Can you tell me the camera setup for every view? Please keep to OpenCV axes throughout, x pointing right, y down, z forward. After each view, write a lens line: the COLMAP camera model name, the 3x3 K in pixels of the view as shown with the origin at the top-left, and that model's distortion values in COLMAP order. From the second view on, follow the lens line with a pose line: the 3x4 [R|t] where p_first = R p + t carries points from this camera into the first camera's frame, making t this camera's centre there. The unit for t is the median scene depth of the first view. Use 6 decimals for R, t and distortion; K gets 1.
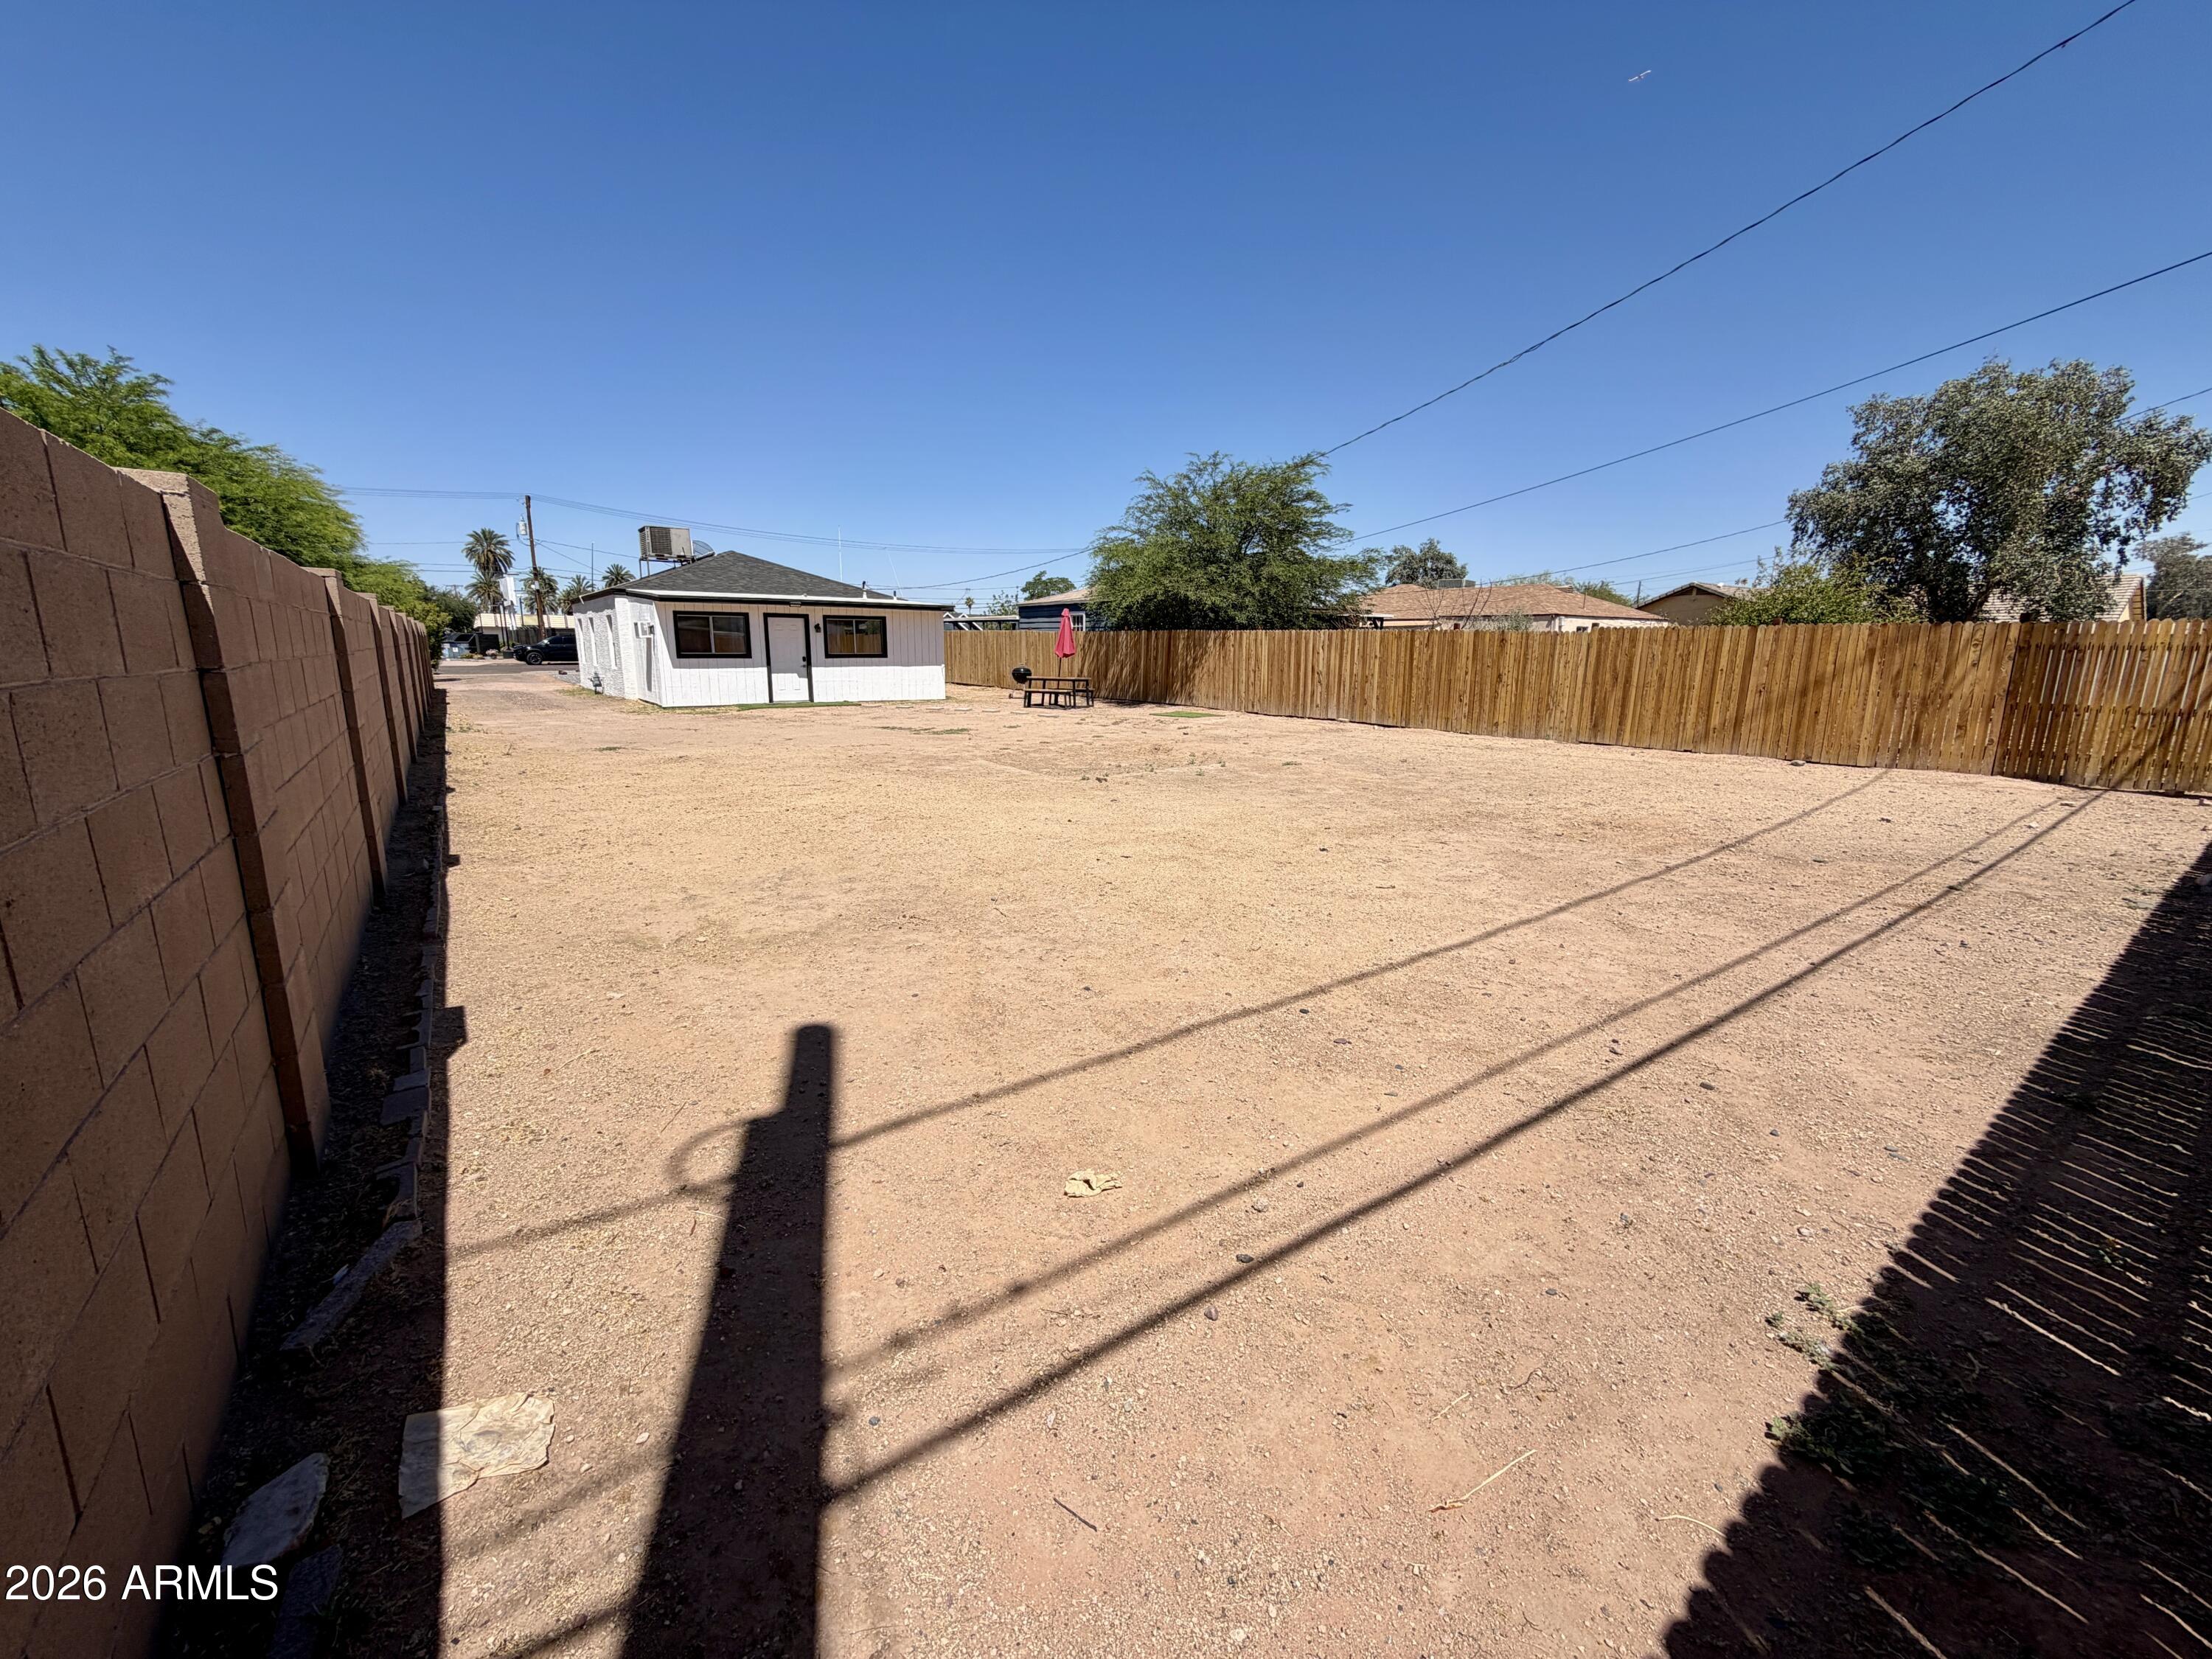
lens RADIAL K [[881.9, 0, 1107.3], [0, 881.9, 830.9], [0, 0, 1]] dist [-0.003145, 0.000863]
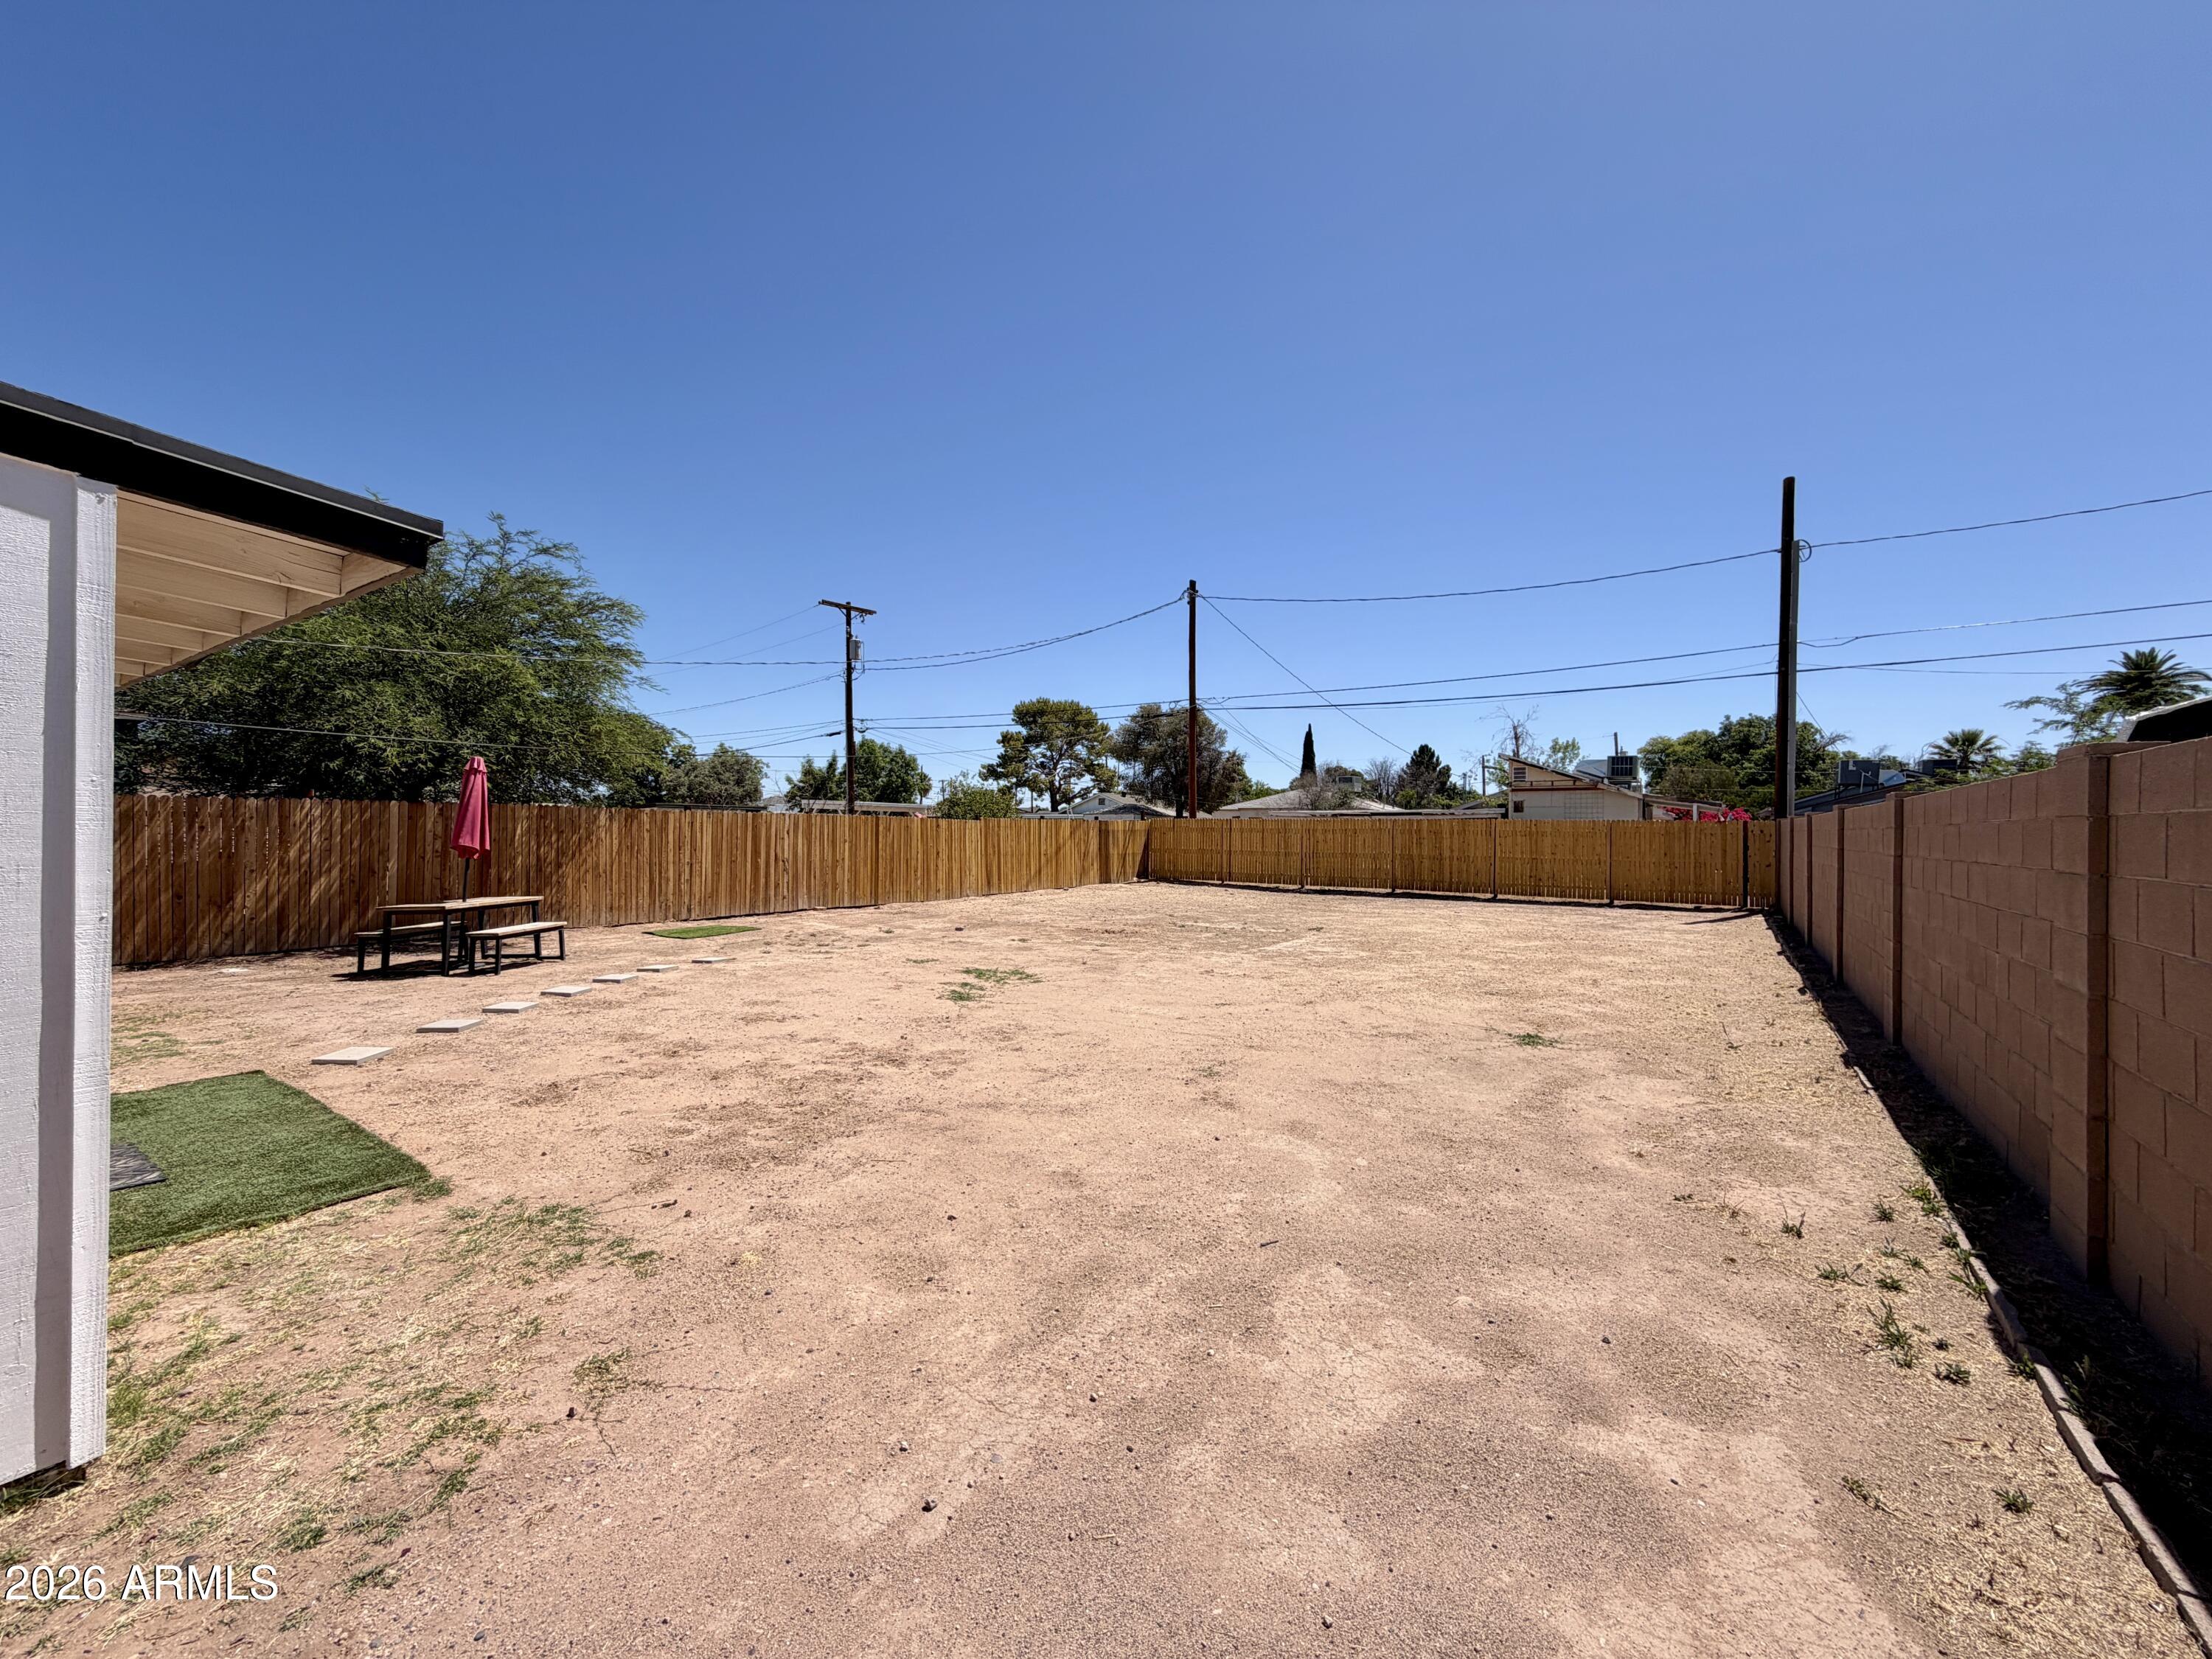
lens RADIAL K [[881.9, 0, 1107.2], [0, 881.9, 827.8], [0, 0, 1]] dist [-0.003145, 0.000863]
pose [[-0.356646, -0.010353, 0.934182, -0.717470], [0.176562, 0.981172, 0.078280, -0.236196], [-0.917404, 0.192859, -0.348103, 1.068696]]
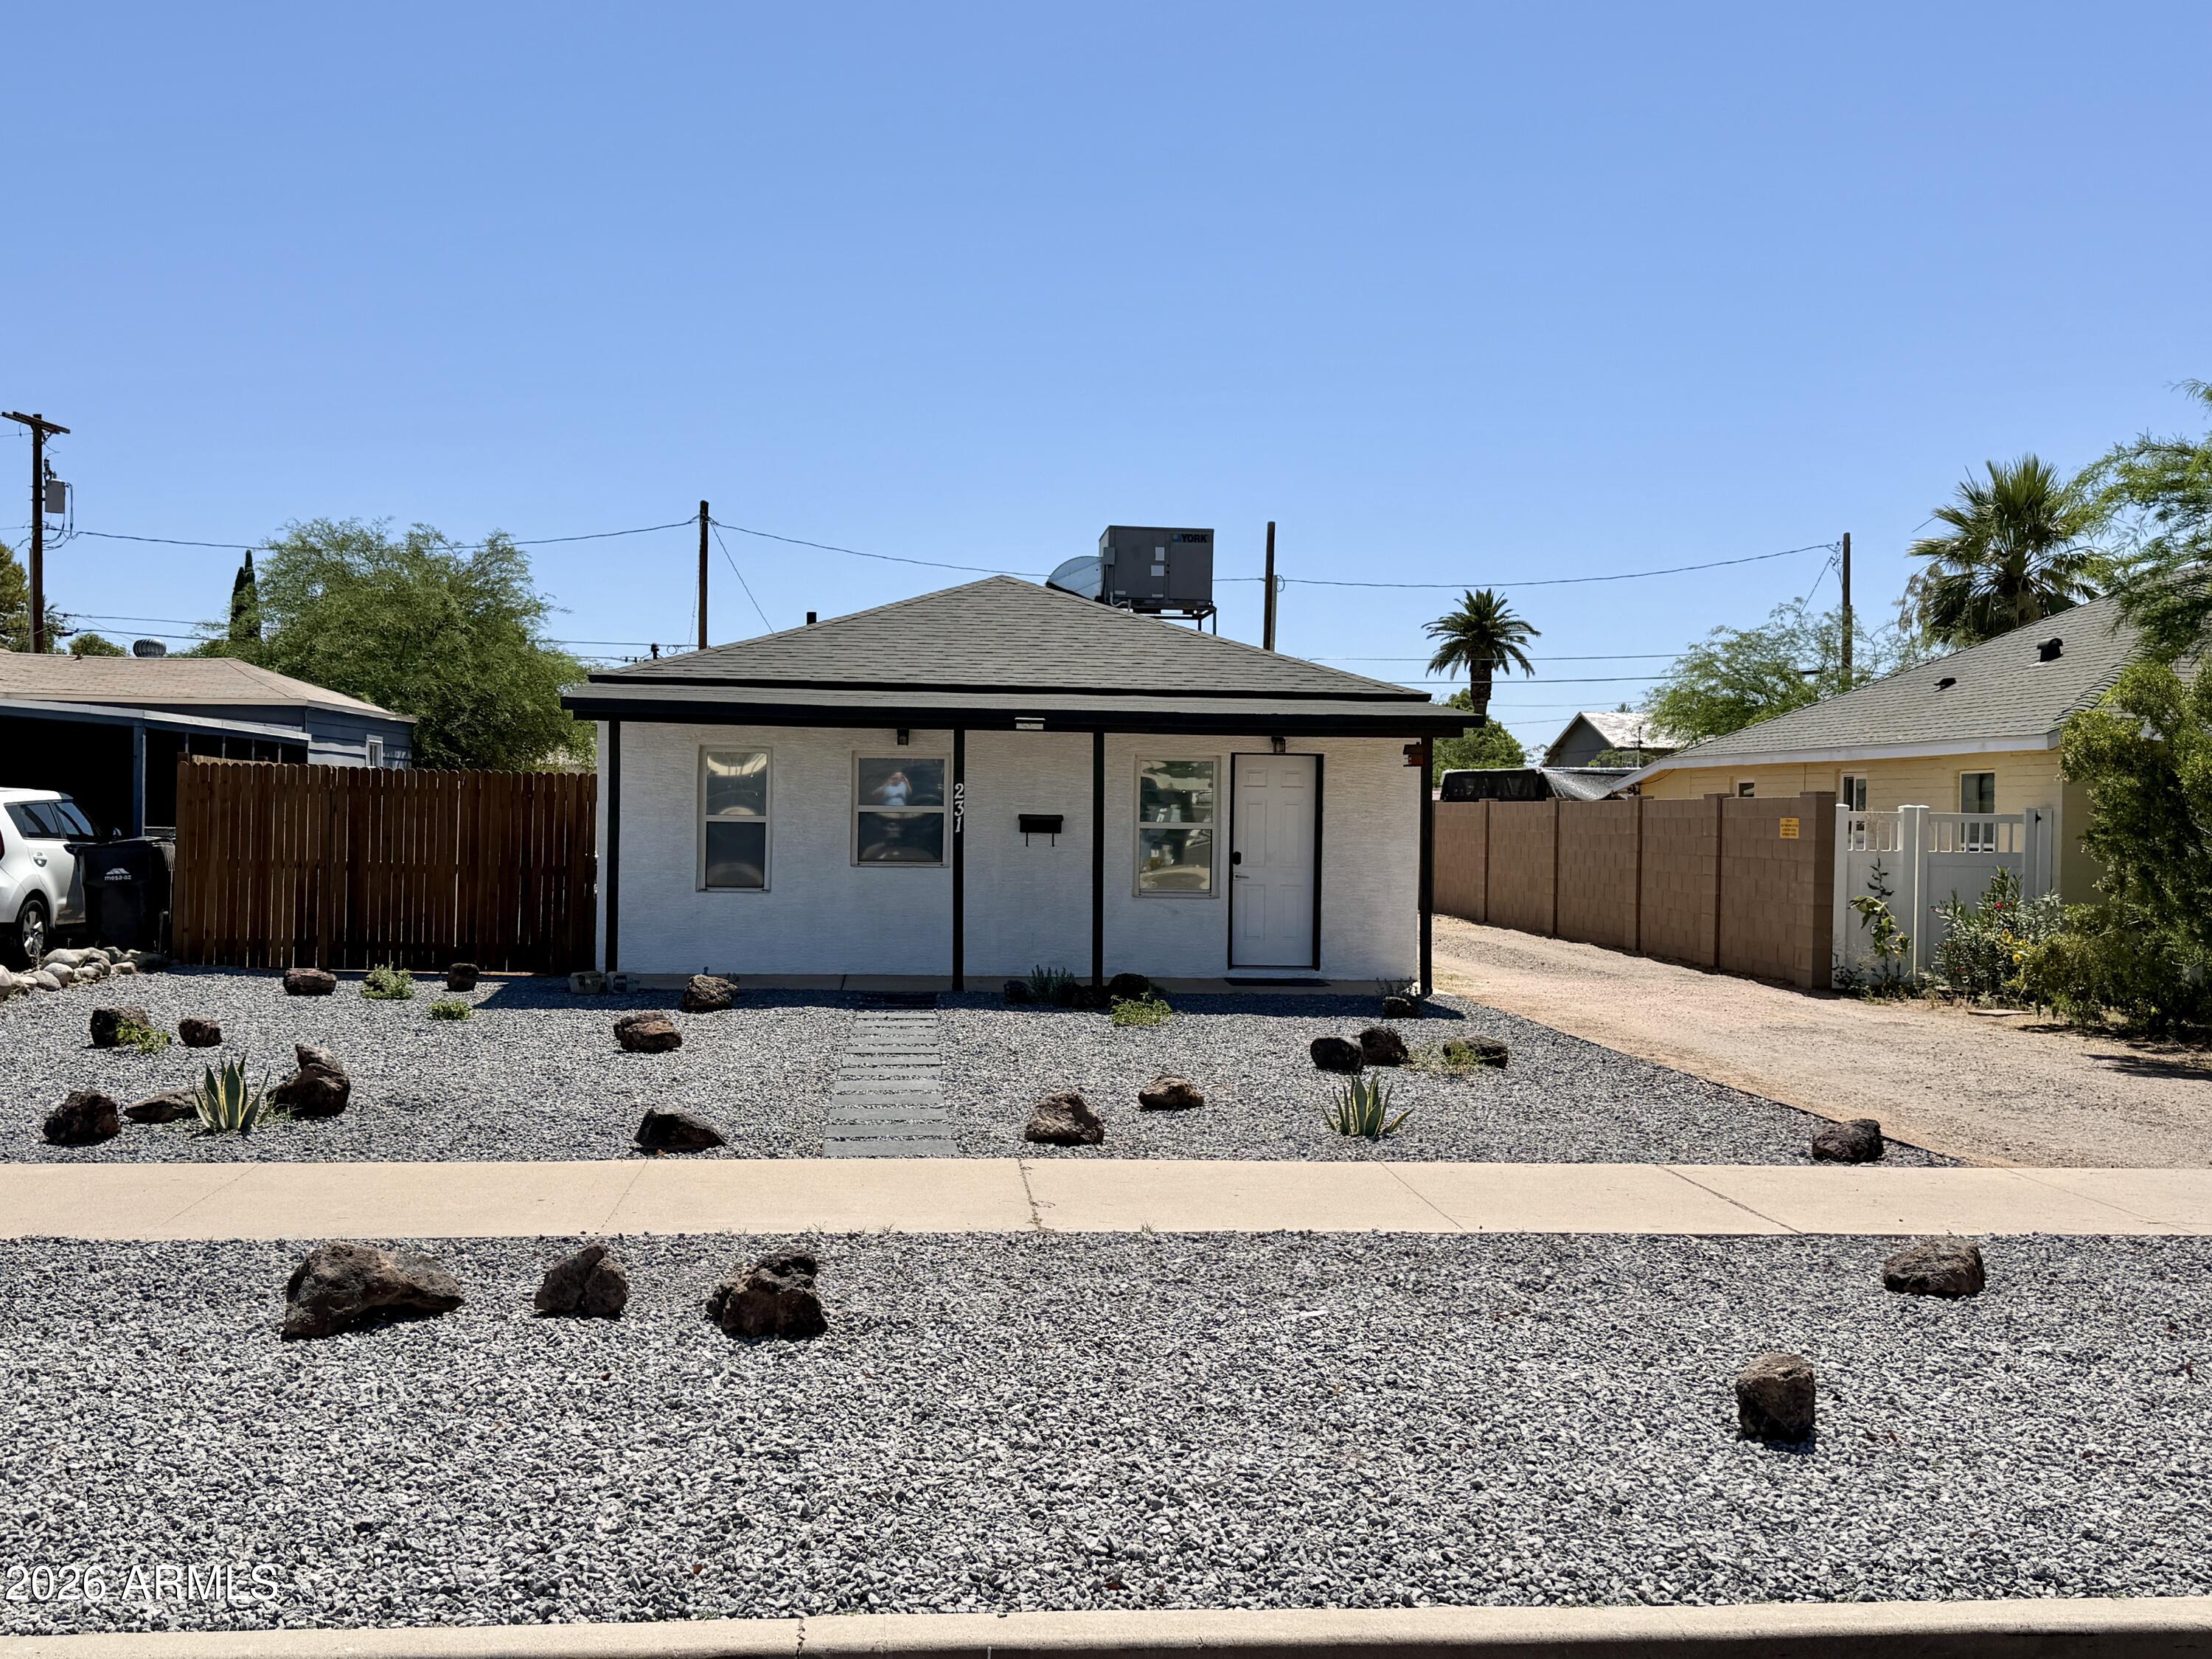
lens RADIAL K [[2282.2, 0, 1087.9], [0, 2282.2, 790.4], [0, 0, 1]] dist [0.074863, 0.000000]
pose [[-0.868759, -0.022089, 0.494743, -1.358963], [0.073351, 0.982247, 0.172658, -0.583382], [-0.489773, 0.186288, -0.851715, 2.698353]]
